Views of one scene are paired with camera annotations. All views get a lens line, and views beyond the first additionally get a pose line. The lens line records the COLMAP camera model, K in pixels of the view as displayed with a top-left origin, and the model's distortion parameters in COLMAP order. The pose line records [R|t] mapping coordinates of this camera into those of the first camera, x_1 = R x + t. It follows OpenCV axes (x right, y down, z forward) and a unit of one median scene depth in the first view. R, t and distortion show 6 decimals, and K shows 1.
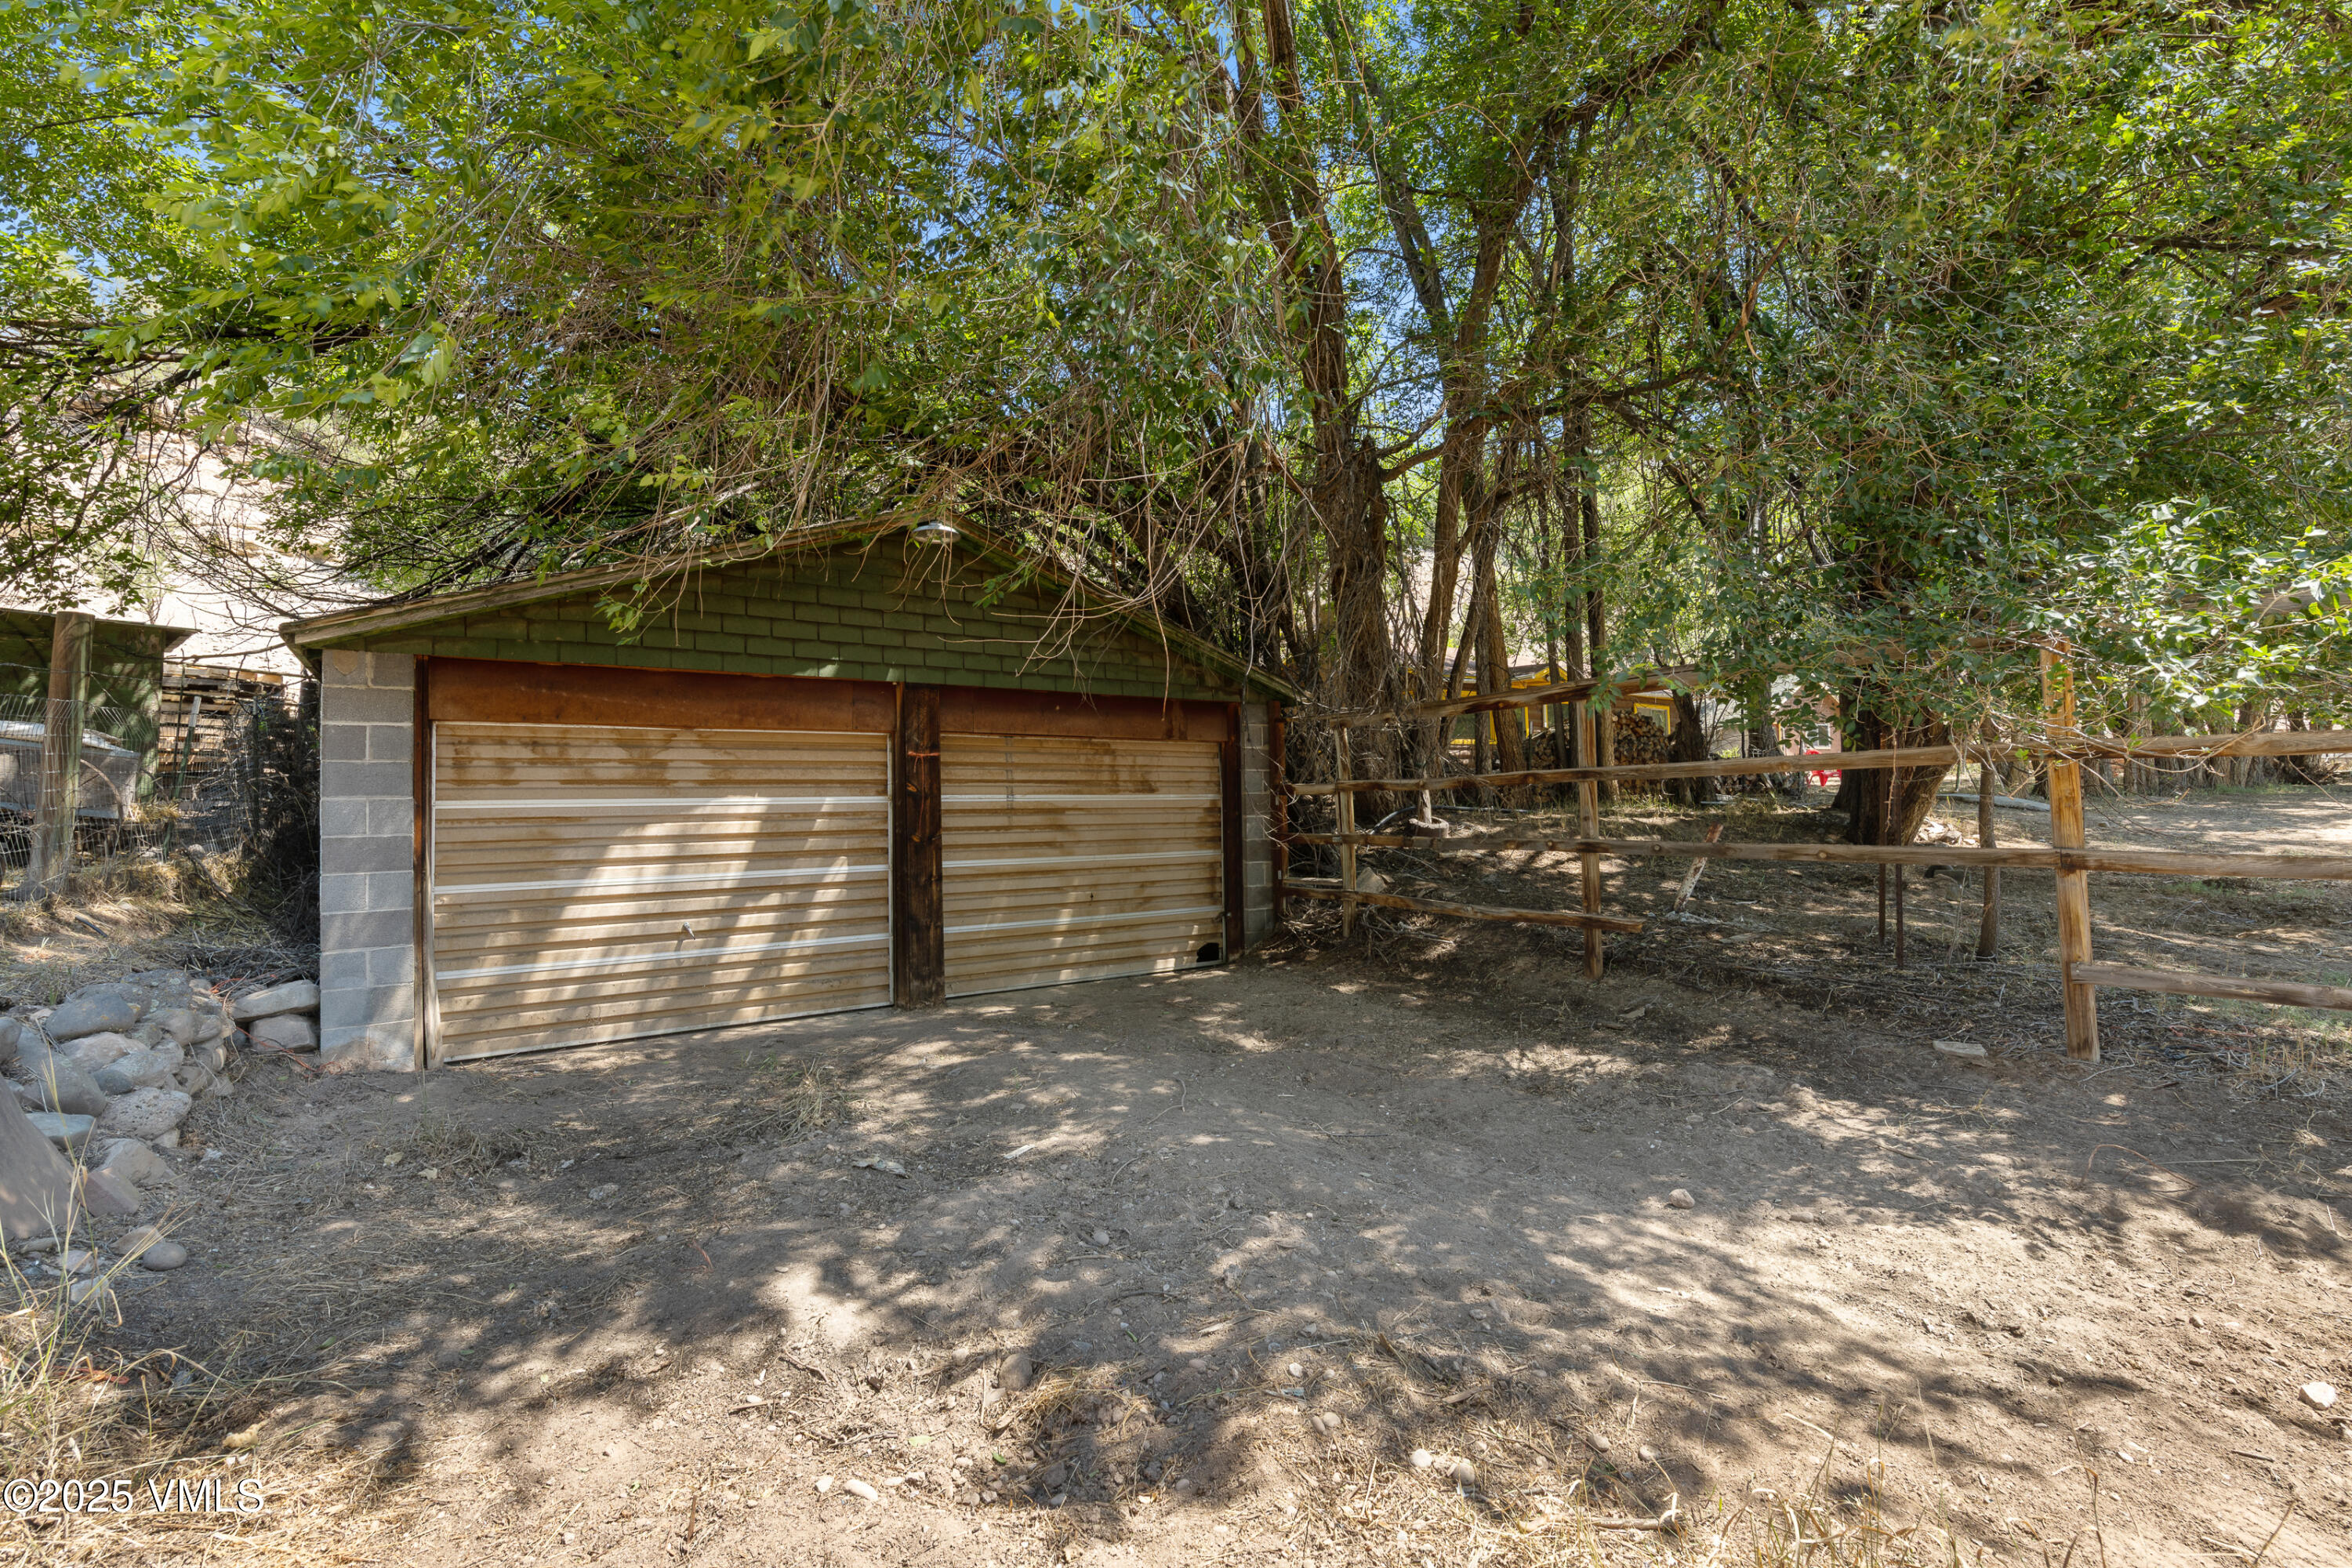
lens RADIAL K [[1014.3, 0, 1215.9], [0, 1014.3, 792.5], [0, 0, 1]] dist [0.009967, 0.000151]
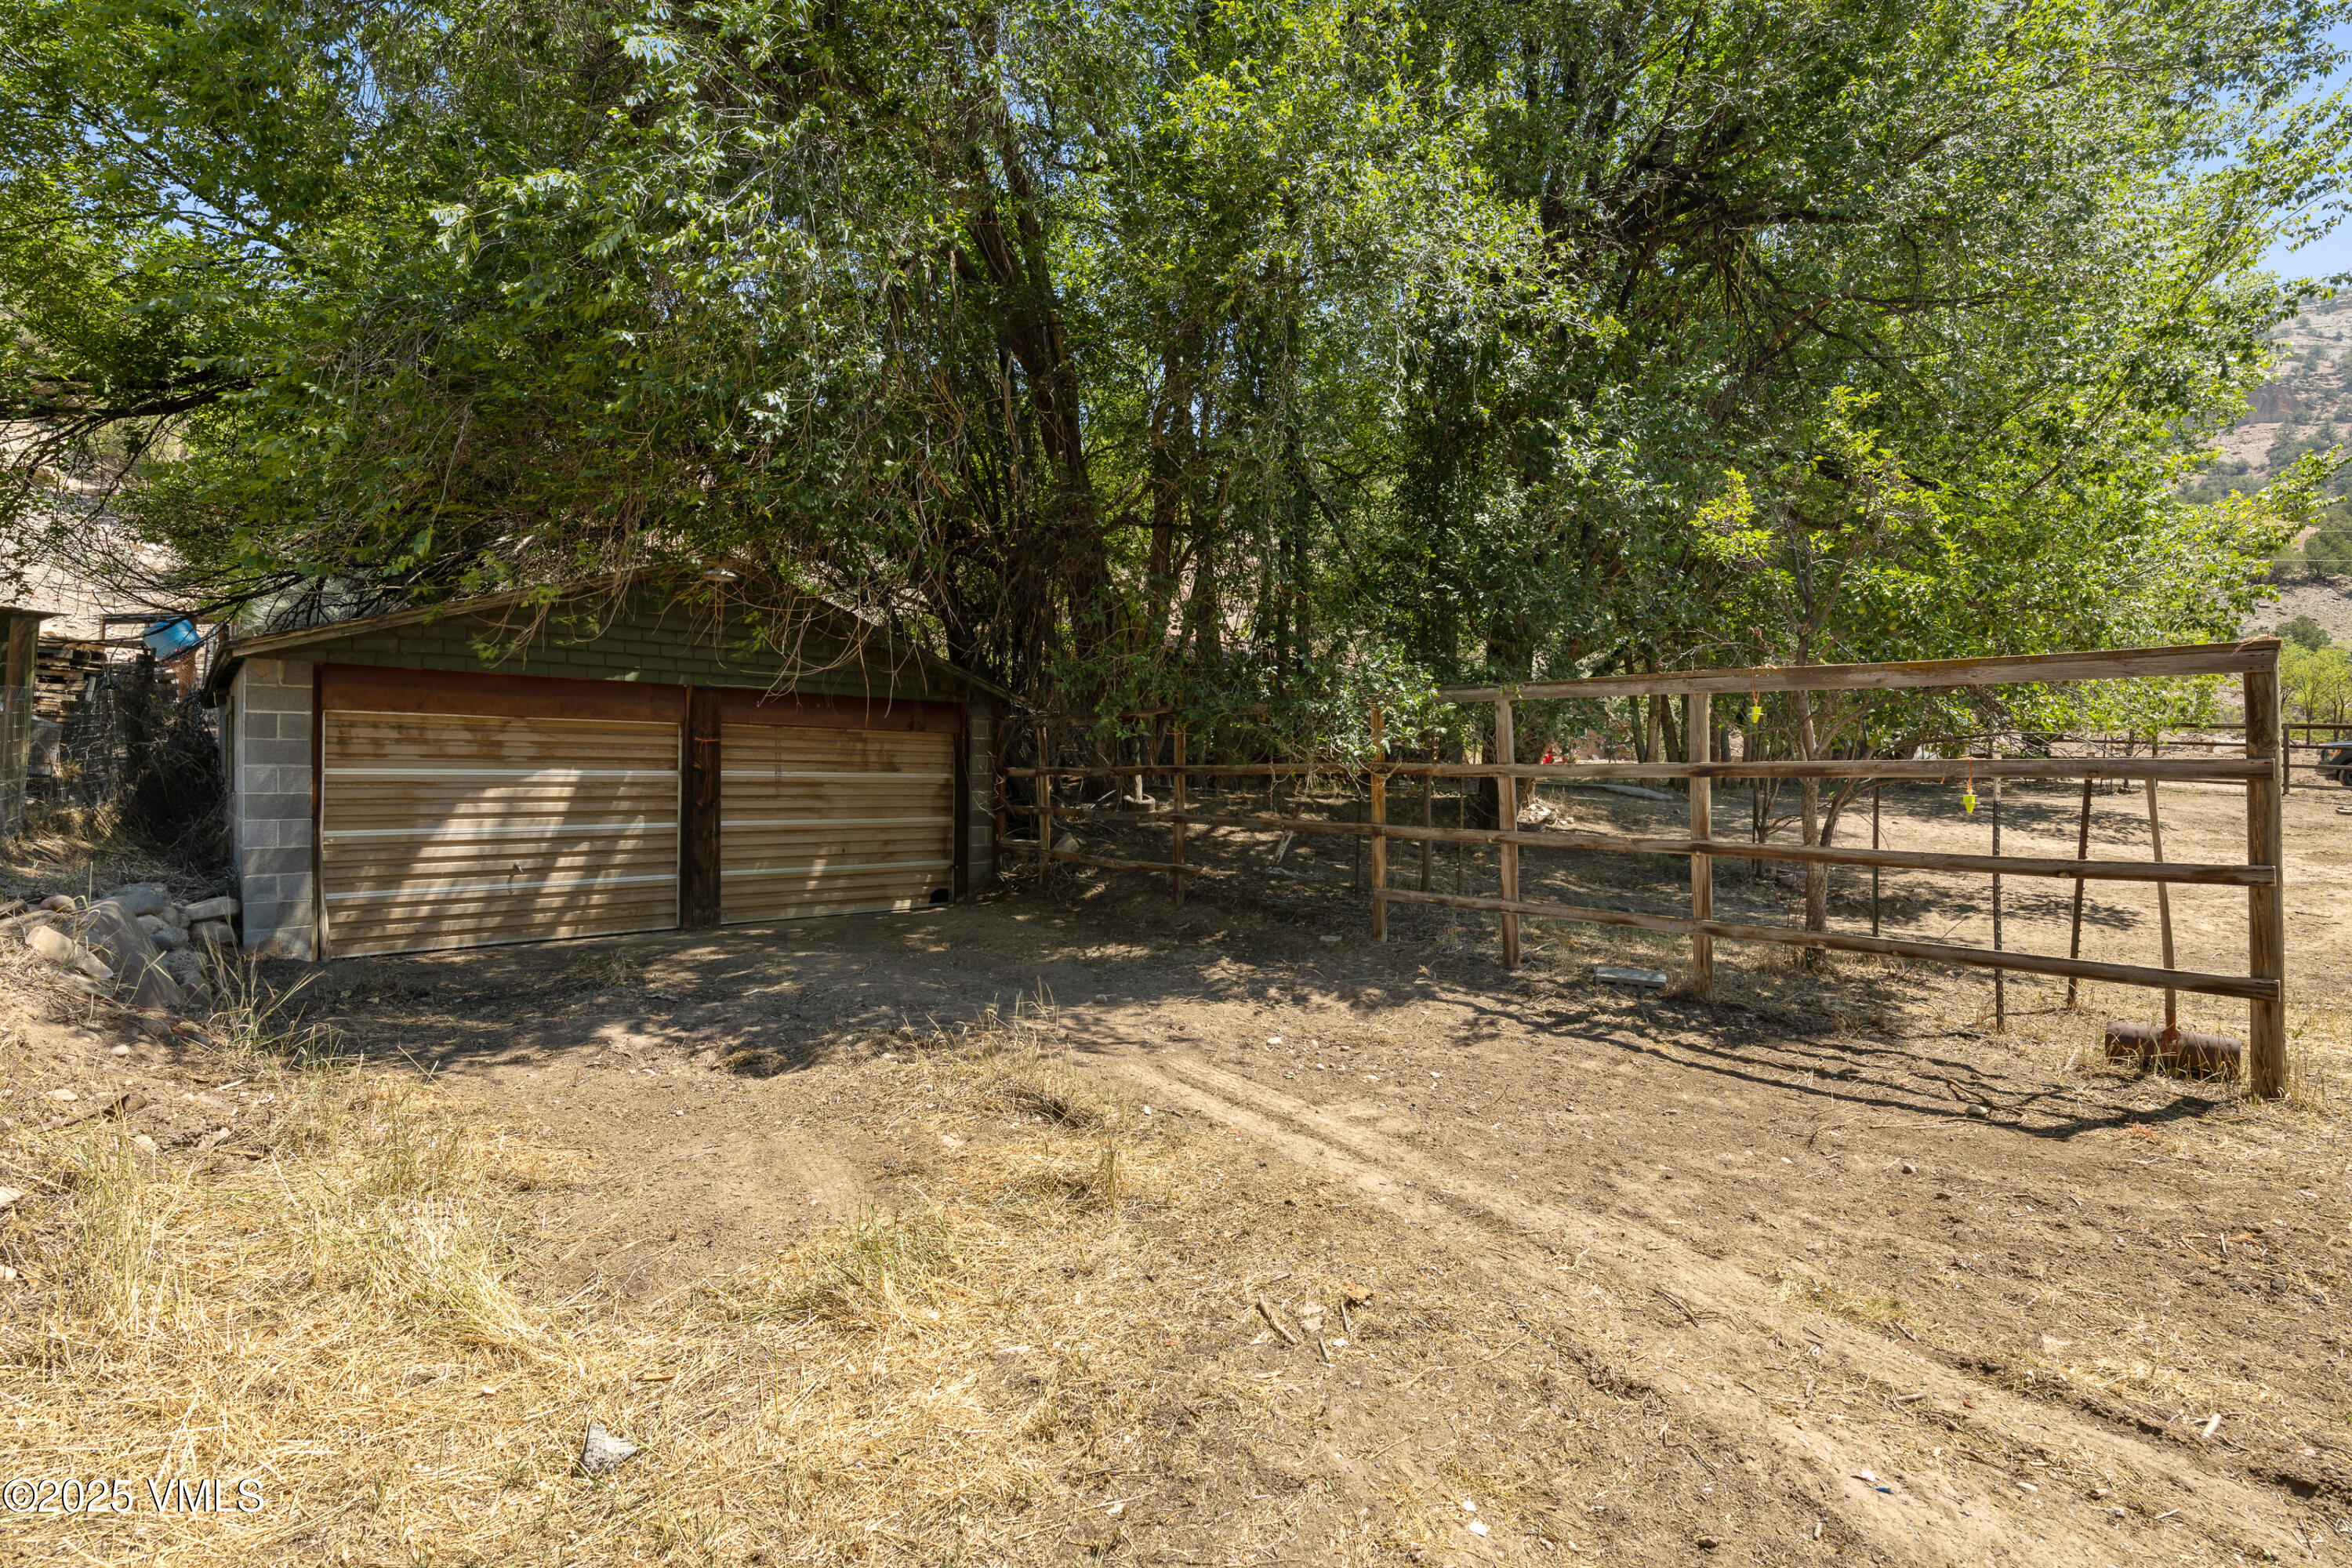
lens RADIAL K [[1012.4, 0, 1182.6], [0, 1012.4, 770.0], [0, 0, 1]] dist [0.002713, -0.000505]
pose [[0.989601, 0.026866, 0.141309, 0.153412], [-0.027748, 0.999606, 0.004277, -0.023350], [-0.141138, -0.008153, 0.989956, -0.433654]]
